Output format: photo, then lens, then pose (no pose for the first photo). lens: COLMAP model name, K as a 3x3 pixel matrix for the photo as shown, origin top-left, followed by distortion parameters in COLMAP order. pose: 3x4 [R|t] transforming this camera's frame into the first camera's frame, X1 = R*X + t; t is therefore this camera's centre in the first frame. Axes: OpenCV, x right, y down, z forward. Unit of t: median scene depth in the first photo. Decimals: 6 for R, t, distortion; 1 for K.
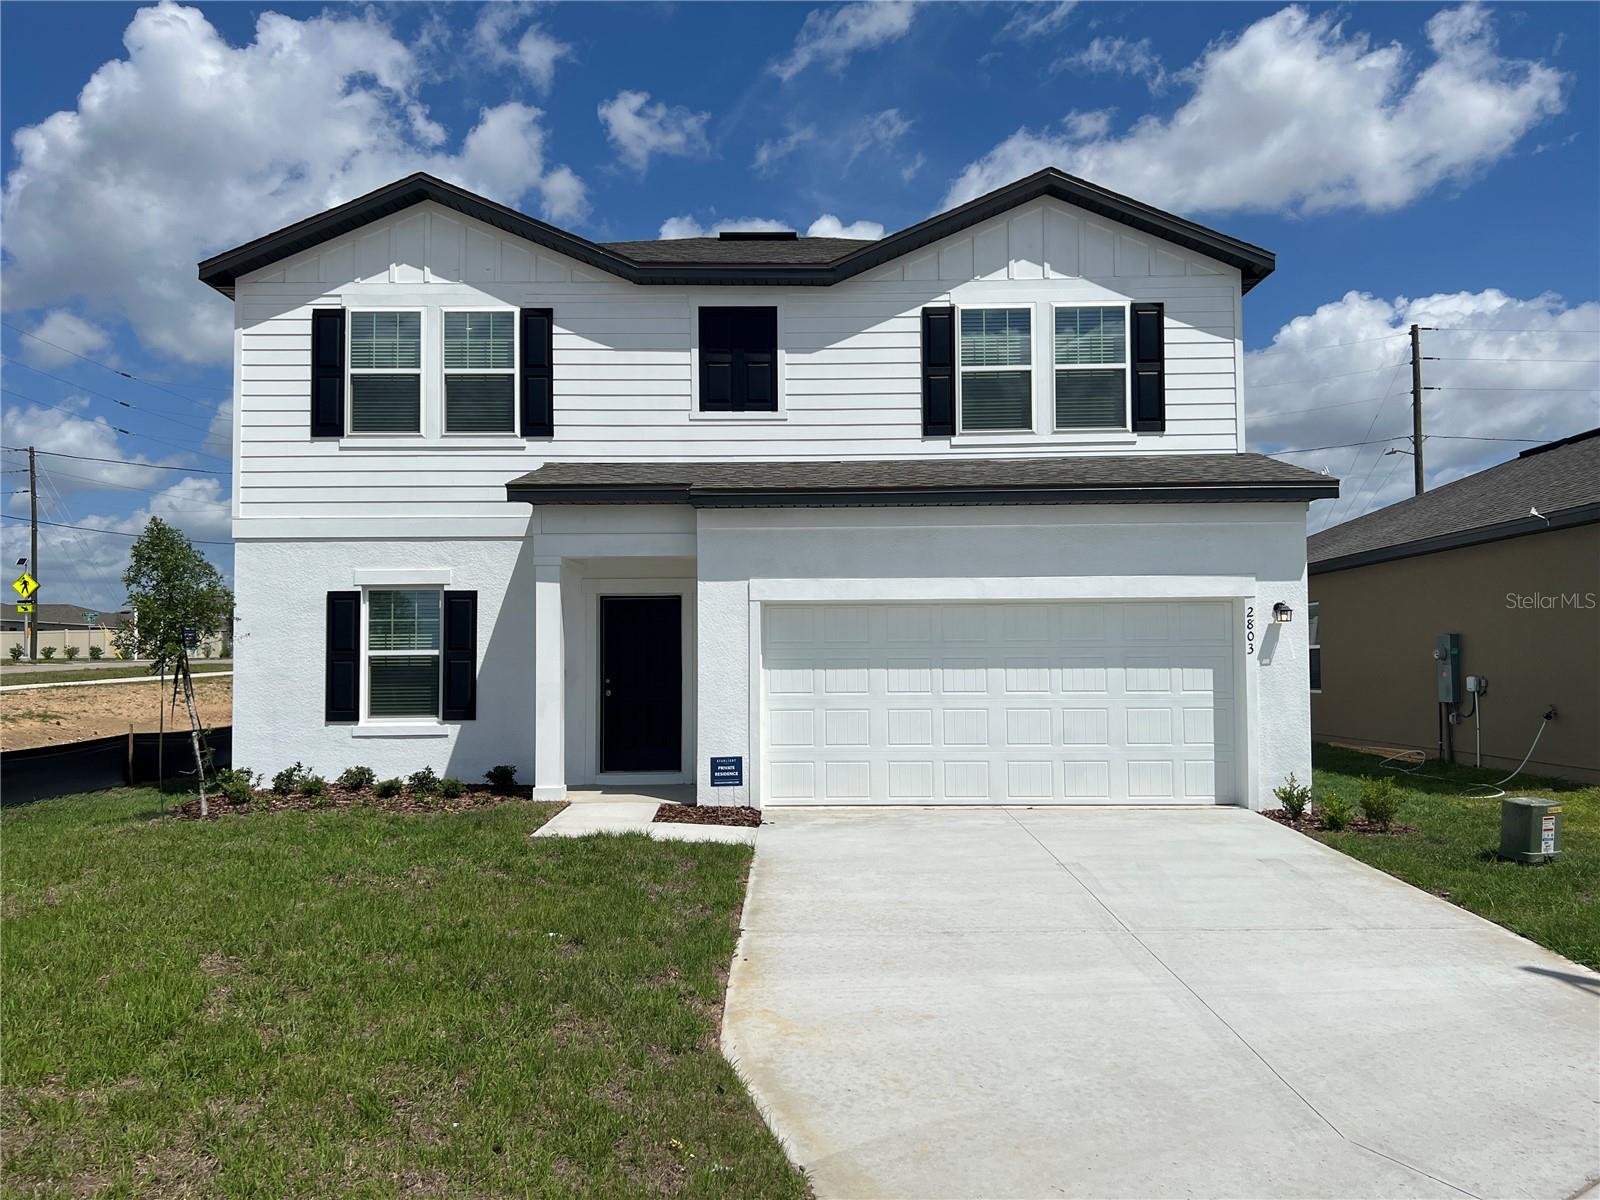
lens RADIAL K [[1190.3, 0, 833.9], [0, 1190.3, 607.3], [0, 0, 1]] dist [0.133825, -0.296752]
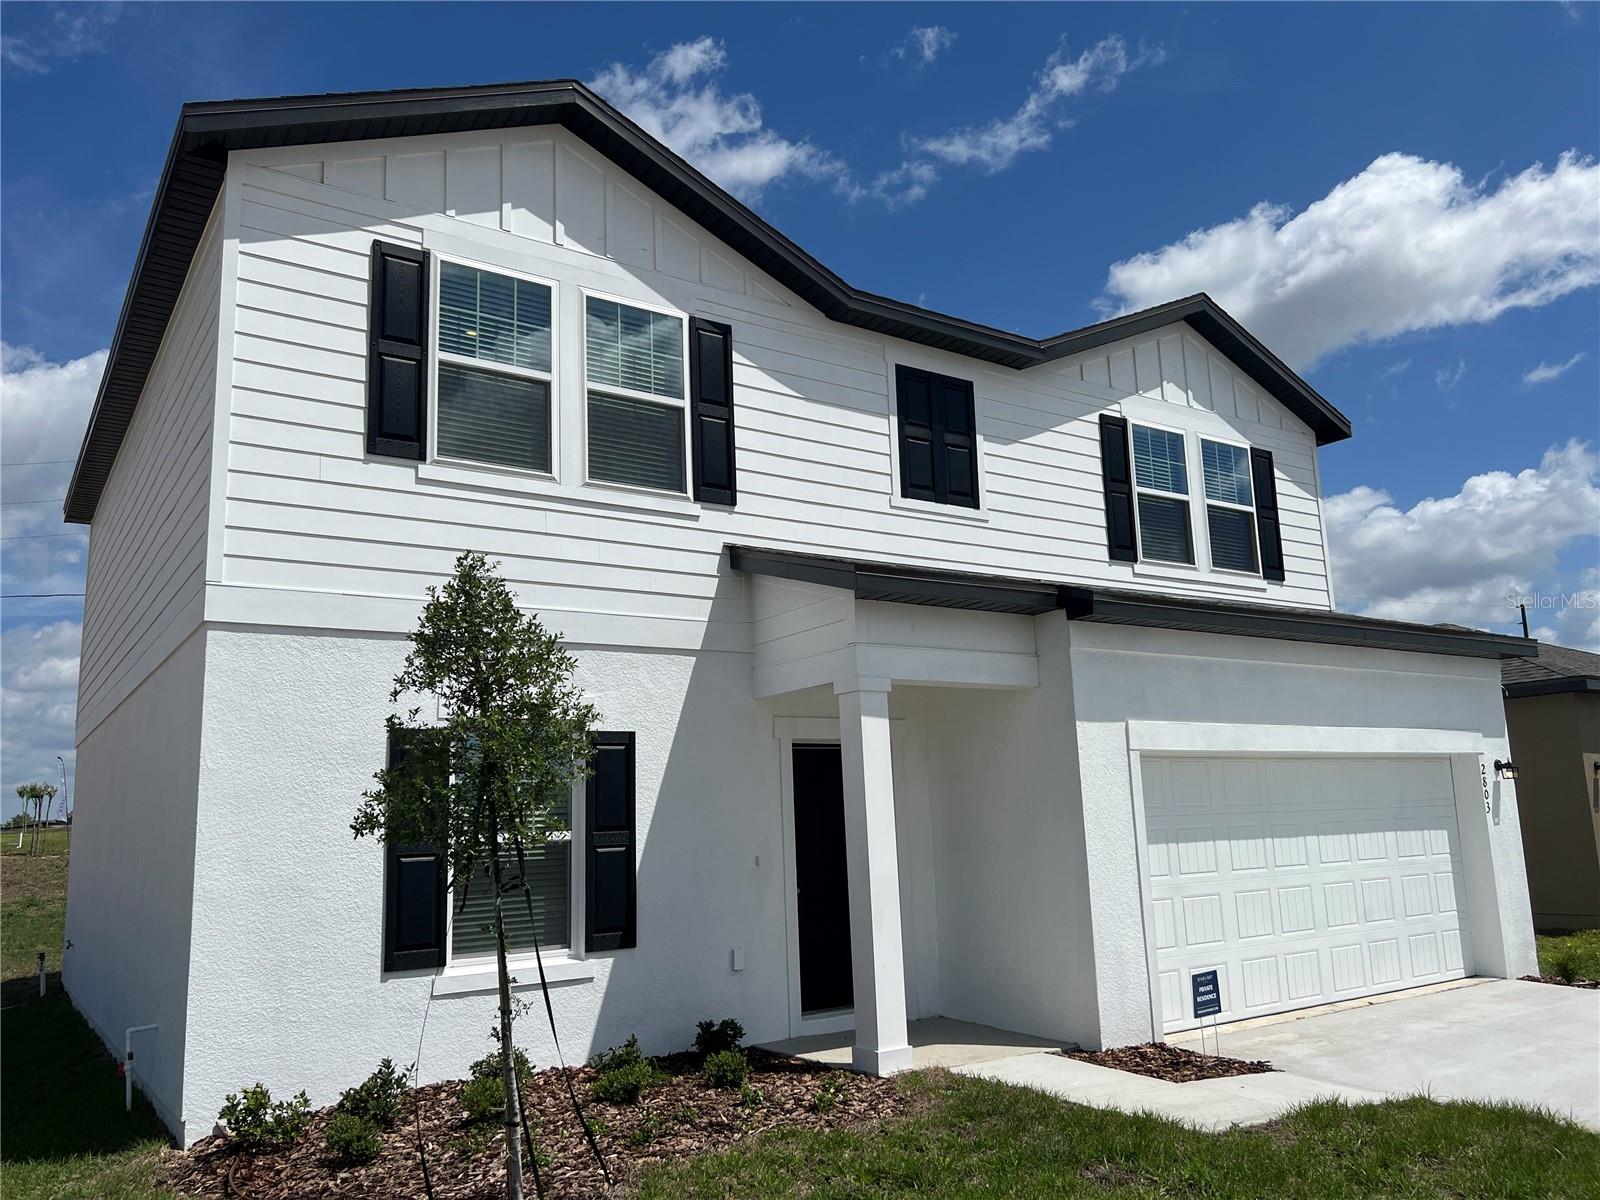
lens RADIAL K [[1190.3, 0, 833.9], [0, 1190.3, 607.3], [0, 0, 1]] dist [0.133825, -0.296752]
pose [[0.822901, 0.079332, 0.562619, -0.561315], [0.002349, 0.989721, -0.142990, 0.011005], [-0.568180, 0.118988, 0.814256, 0.423663]]
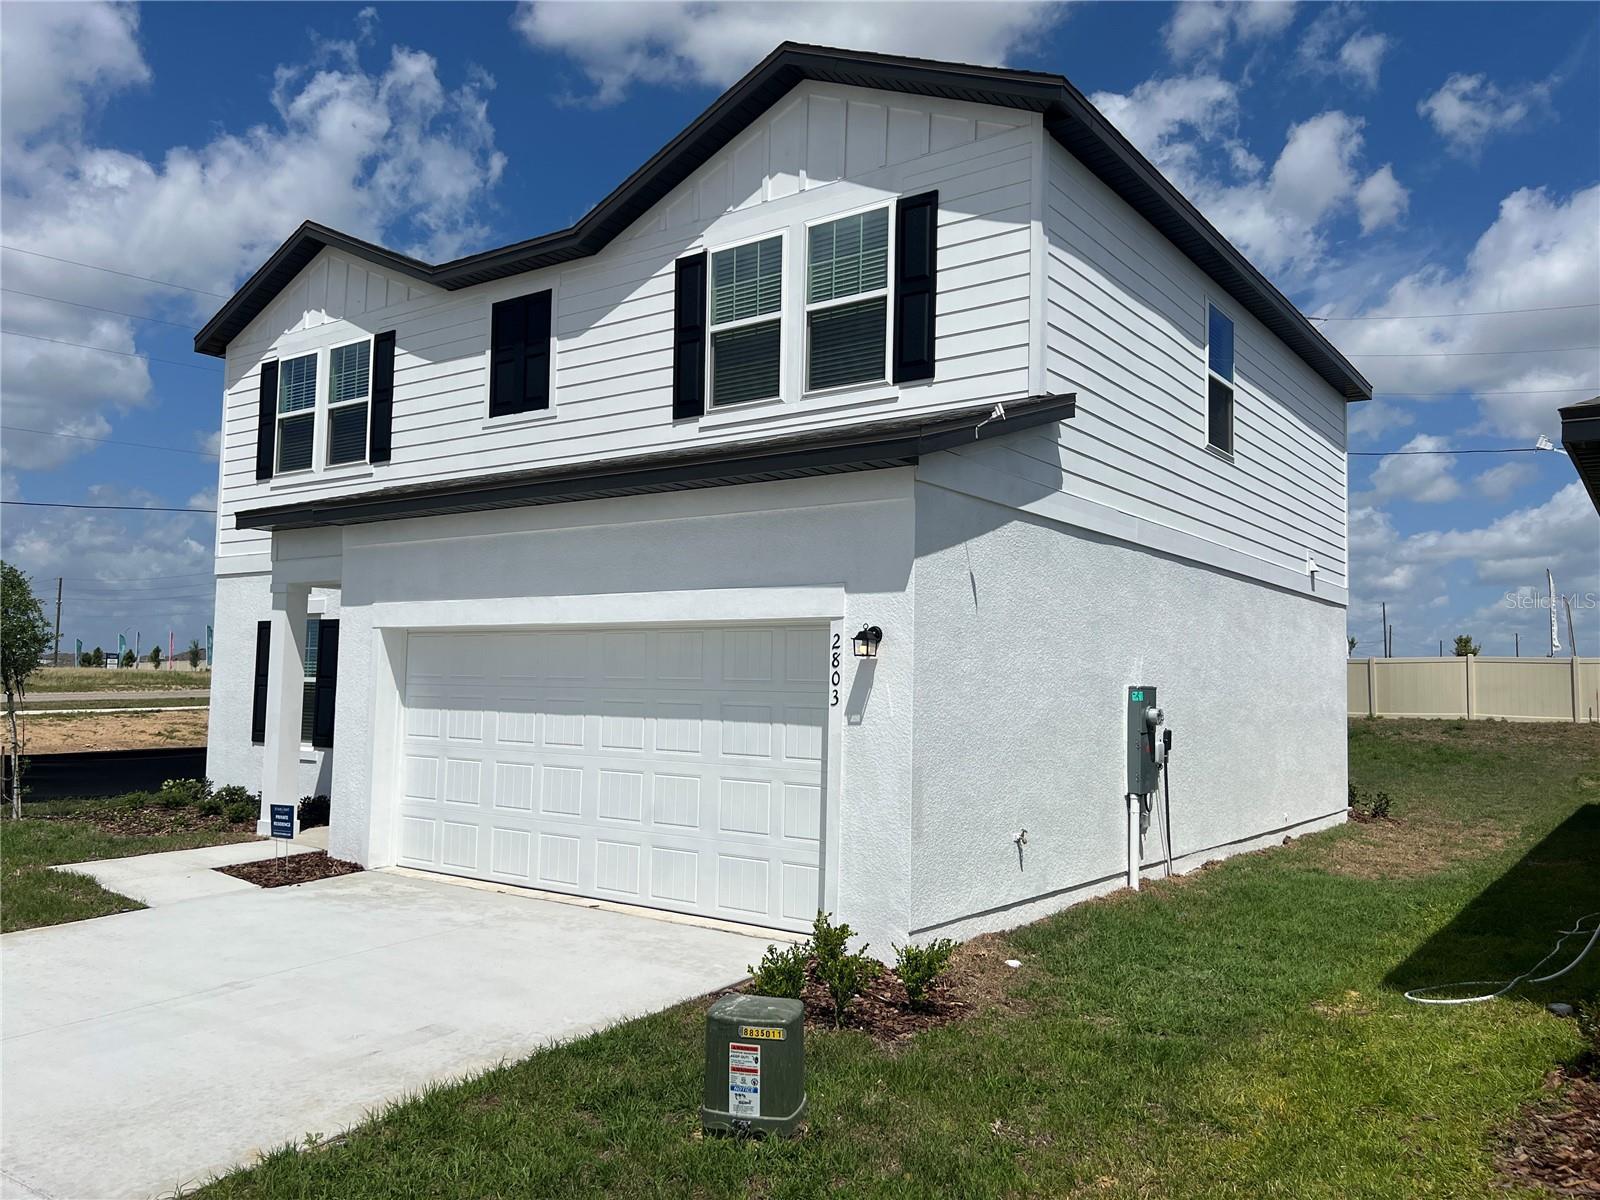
lens RADIAL K [[1190.3, 0, 833.9], [0, 1190.3, 607.3], [0, 0, 1]] dist [0.133825, -0.296752]
pose [[0.811660, -0.014861, -0.583942, 0.624956], [-0.002356, 0.999585, -0.028712, 0.003731], [0.584126, 0.024680, 0.811288, 0.419966]]
